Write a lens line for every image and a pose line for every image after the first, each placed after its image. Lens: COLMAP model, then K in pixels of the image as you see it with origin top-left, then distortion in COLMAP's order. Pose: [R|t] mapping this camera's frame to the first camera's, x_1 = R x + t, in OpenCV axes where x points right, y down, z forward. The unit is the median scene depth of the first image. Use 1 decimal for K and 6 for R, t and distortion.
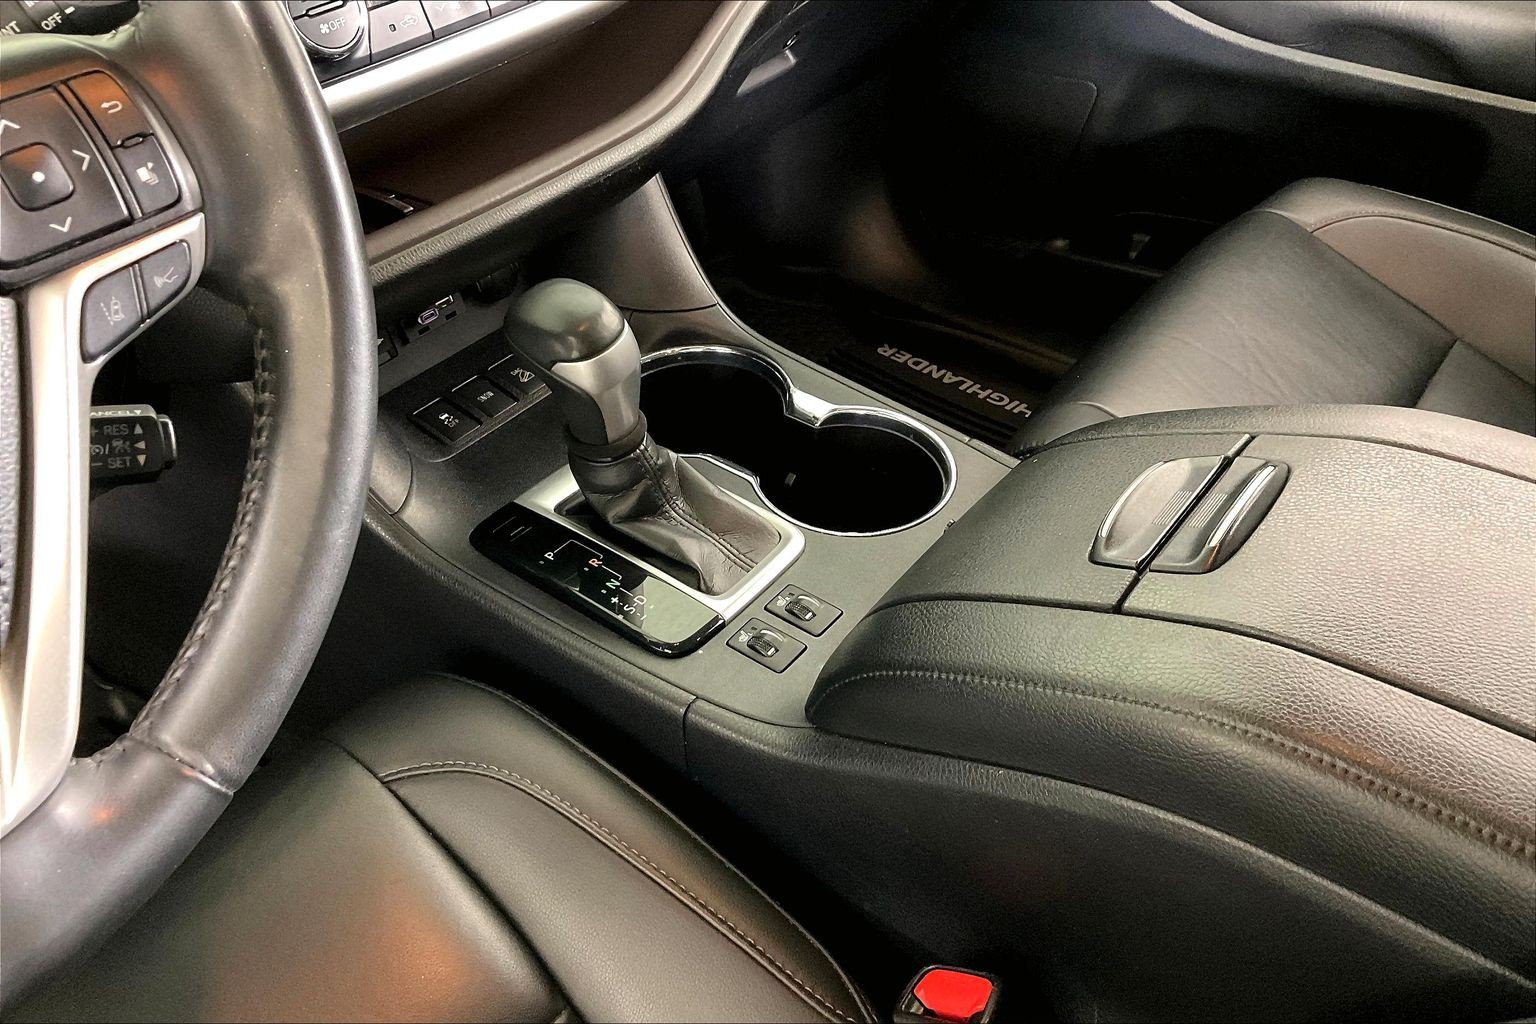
lens RADIAL K [[1258.0, 0, 707.7], [0, 1258.0, 507.3], [0, 0, 1]] dist [0.069202, -0.000499]
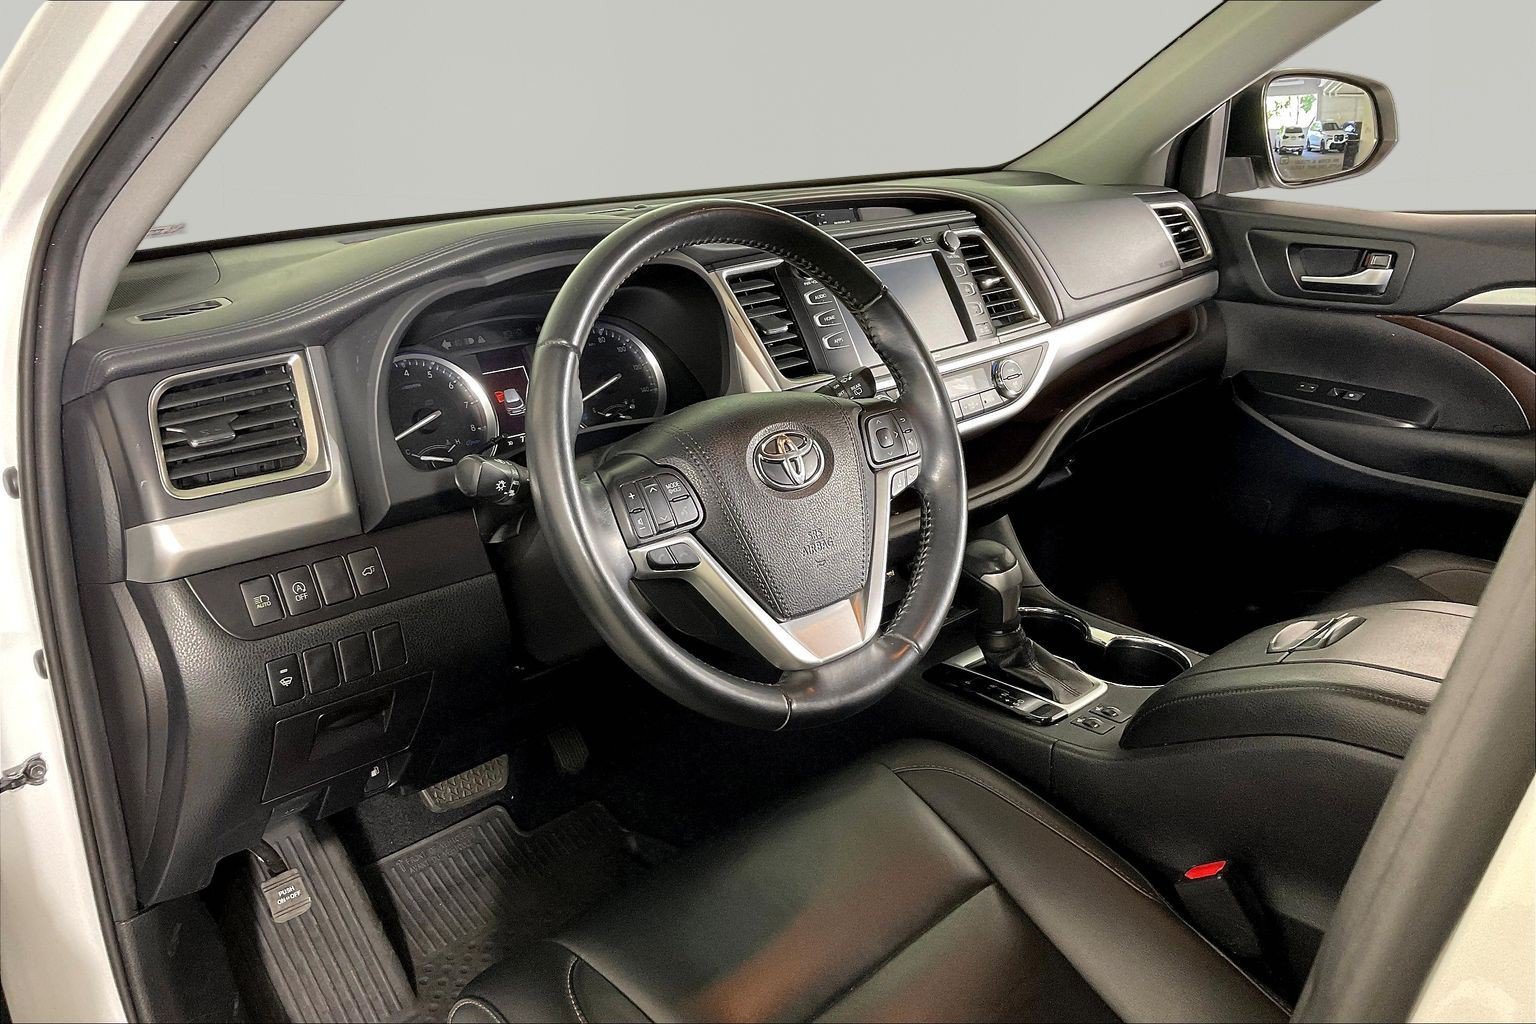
lens RADIAL K [[1258.0, 0, 707.7], [0, 1258.0, 507.3], [0, 0, 1]] dist [0.069202, -0.000499]
pose [[0.987626, 0.040152, -0.151601, -0.235861], [-0.092000, 0.931196, -0.352718, 0.502394], [0.127008, 0.362301, 0.923367, -0.904224]]
